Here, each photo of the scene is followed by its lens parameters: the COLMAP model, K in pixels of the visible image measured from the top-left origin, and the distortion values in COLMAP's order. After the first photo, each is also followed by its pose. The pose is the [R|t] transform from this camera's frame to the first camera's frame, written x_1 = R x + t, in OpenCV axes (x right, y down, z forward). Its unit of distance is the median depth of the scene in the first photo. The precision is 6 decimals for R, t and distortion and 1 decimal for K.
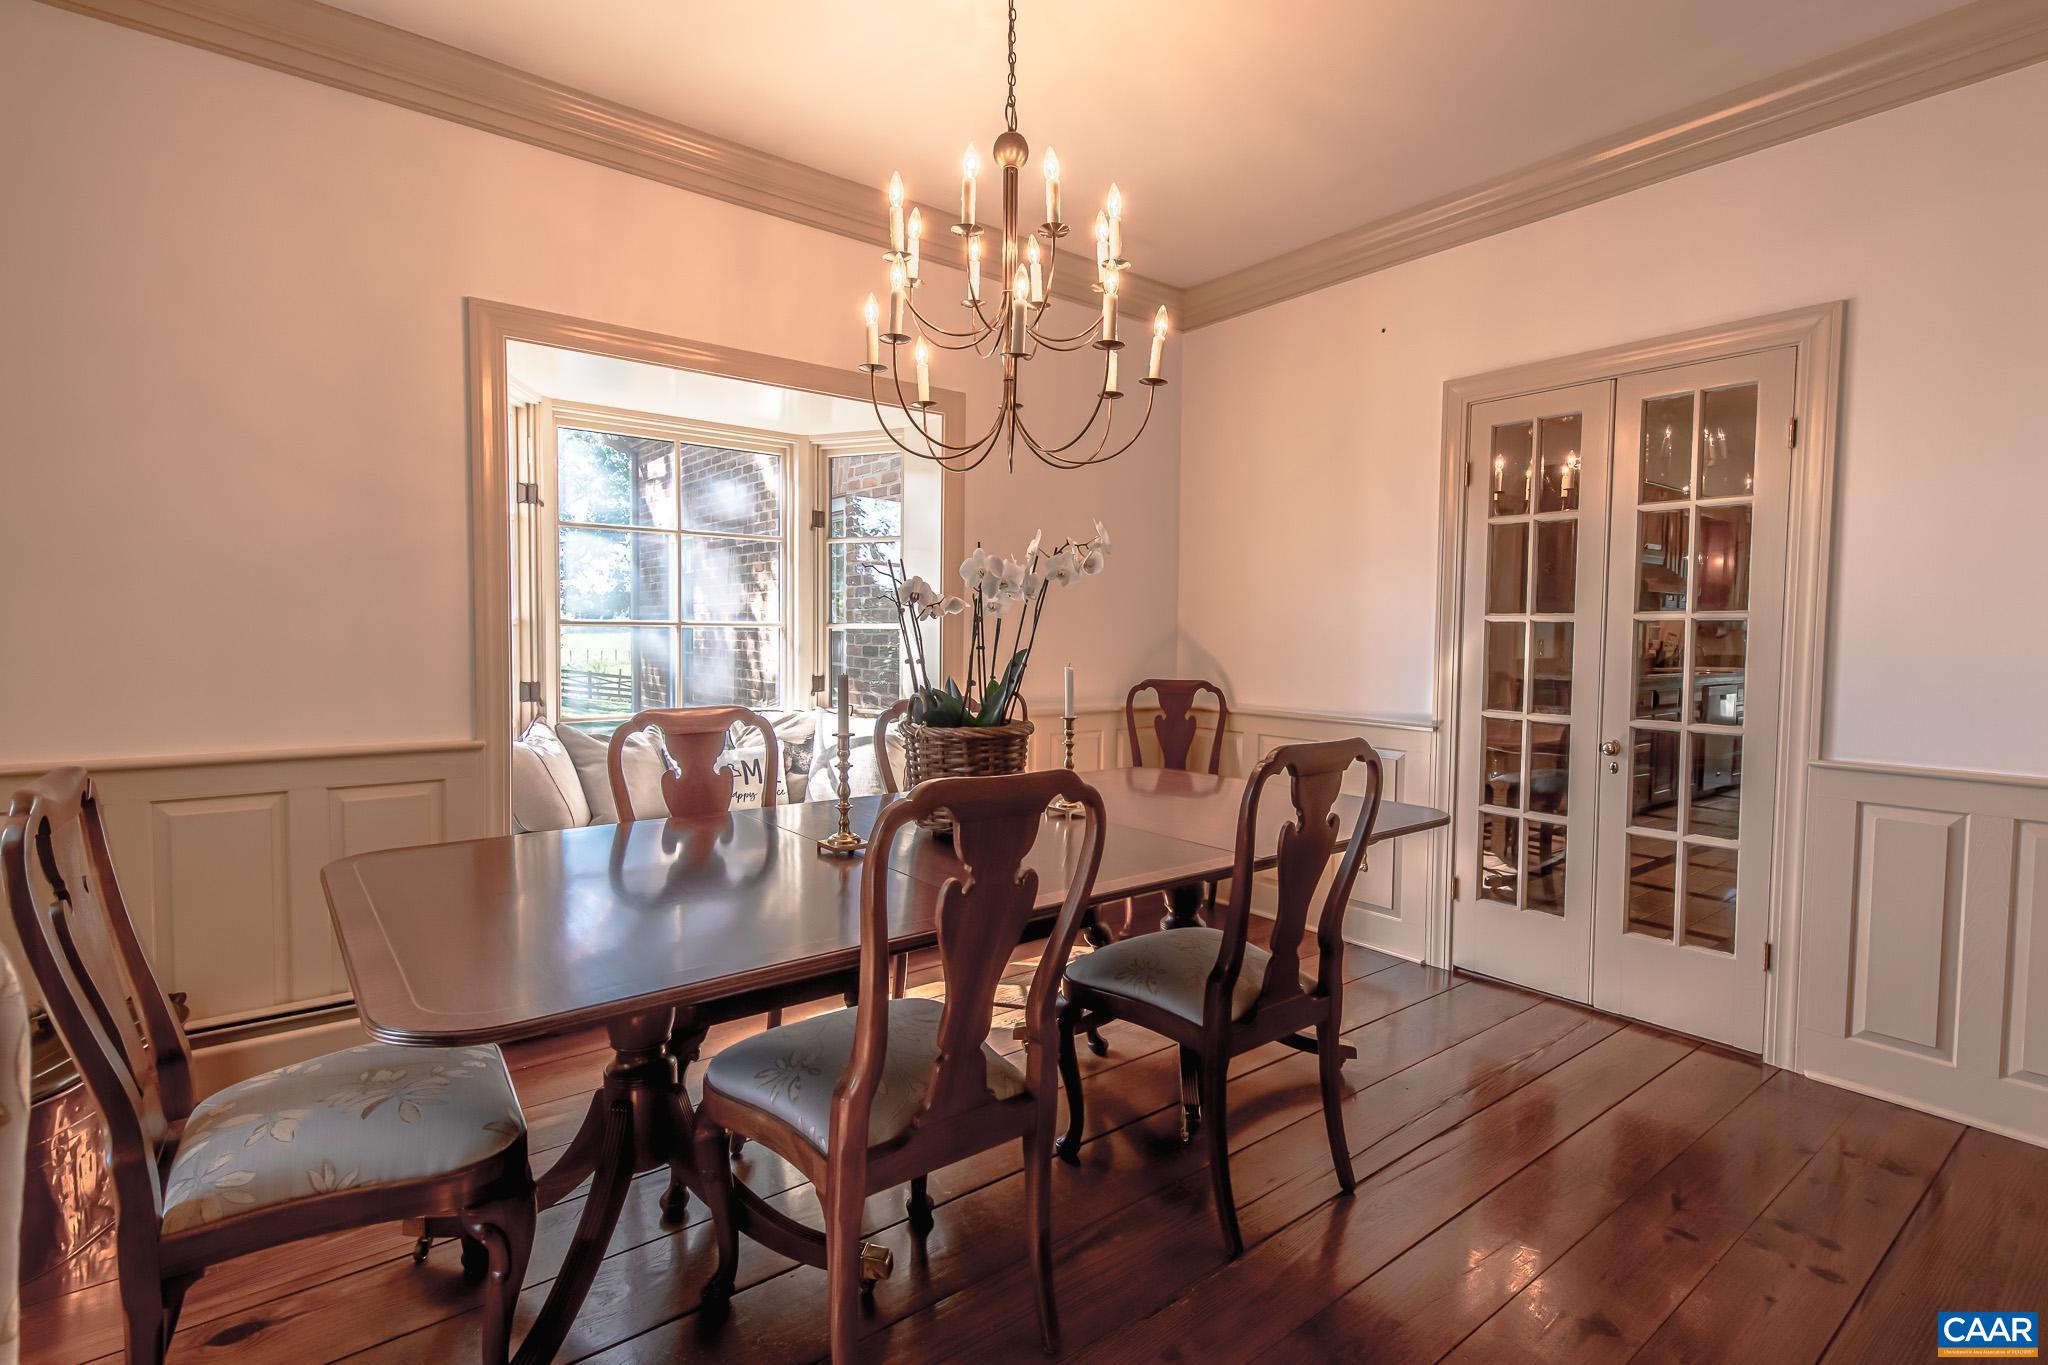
lens RADIAL K [[980.6, 0, 1024.8], [0, 980.6, 689.6], [0, 0, 1]] dist [-0.015070, -0.003155]
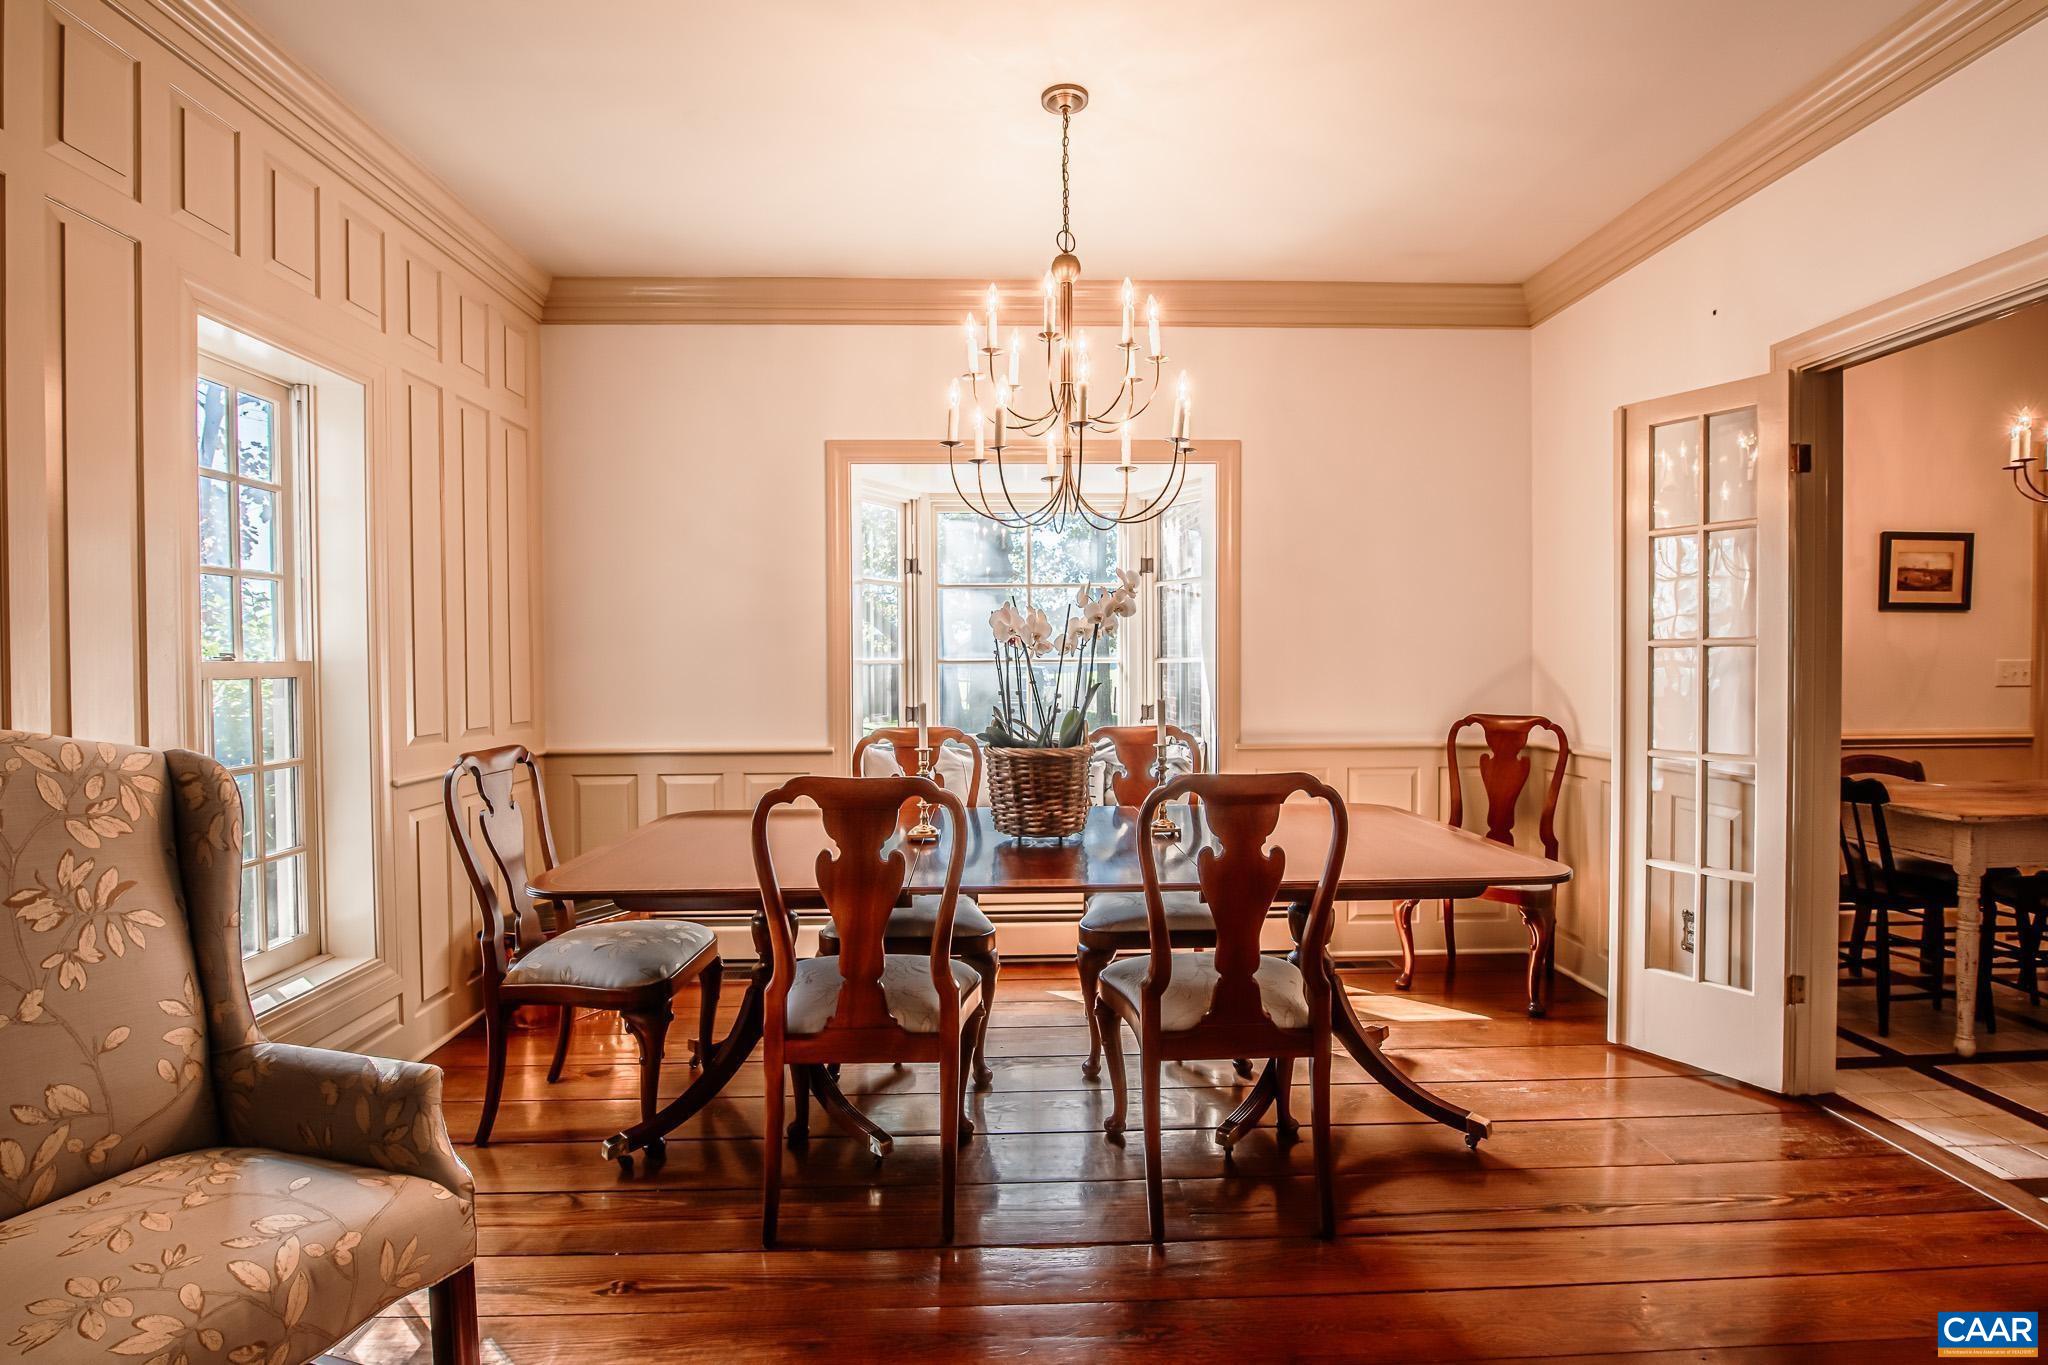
lens RADIAL K [[980.6, 0, 1018.2], [0, 980.6, 677.6], [0, 0, 1]] dist [-0.015070, -0.003155]
pose [[0.800490, -0.003437, -0.599336, 0.335837], [-0.022375, 0.999115, -0.035614, -0.002493], [0.598928, 0.041918, 0.799705, 0.012062]]
